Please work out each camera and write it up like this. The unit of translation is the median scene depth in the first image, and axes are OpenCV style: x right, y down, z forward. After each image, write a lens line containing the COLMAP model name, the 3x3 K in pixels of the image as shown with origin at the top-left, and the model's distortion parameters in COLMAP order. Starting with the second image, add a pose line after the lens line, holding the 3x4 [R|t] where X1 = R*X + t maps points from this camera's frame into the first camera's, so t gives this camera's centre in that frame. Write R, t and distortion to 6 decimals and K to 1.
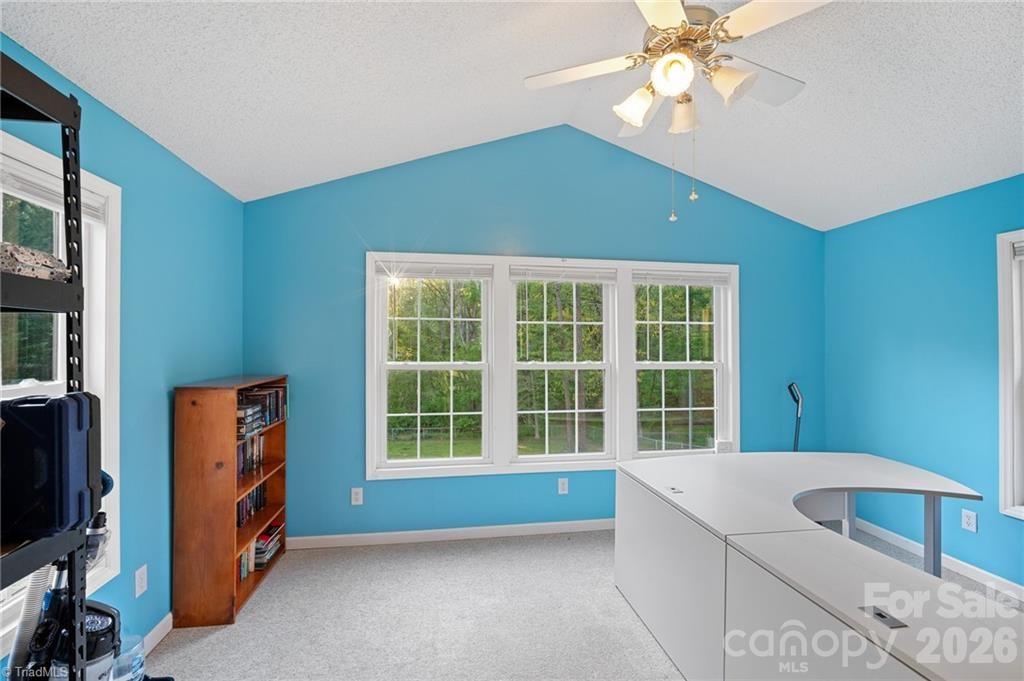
lens RADIAL K [[446.4, 0, 512.0], [0, 446.4, 340.5], [0, 0, 1]] dist [-0.012907, -0.000104]
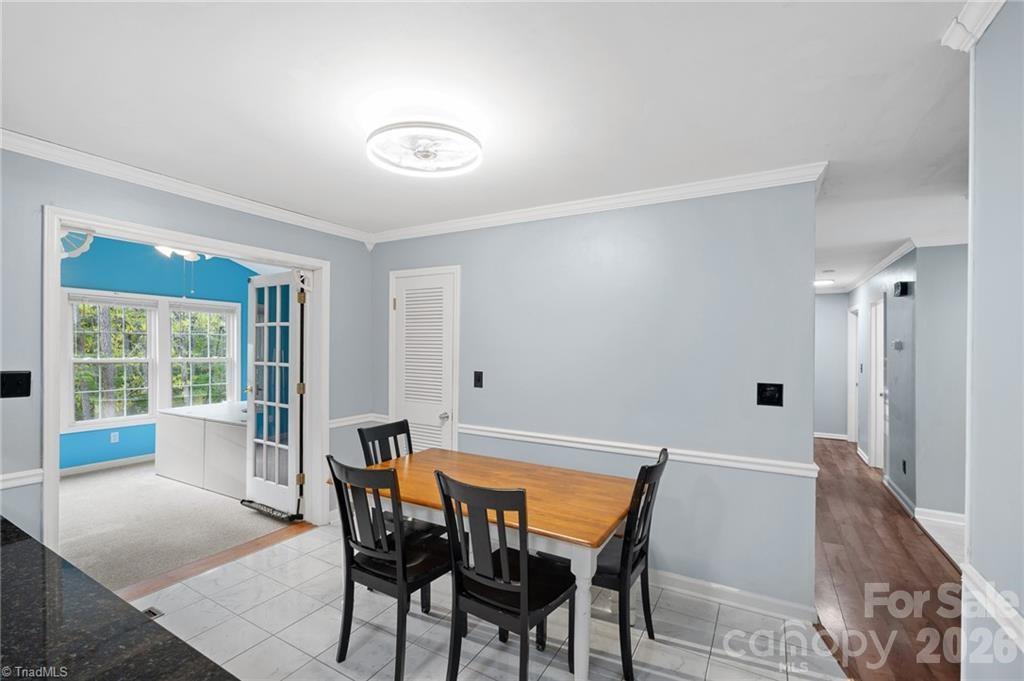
lens RADIAL K [[446.4, 0, 512.0], [0, 446.4, 340.5], [0, 0, 1]] dist [-0.012907, -0.000104]
pose [[0.623819, 0.005971, 0.781546, -0.227700], [-0.004793, 0.999981, -0.003814, -0.013953], [-0.781554, -0.001367, 0.623836, -1.051977]]
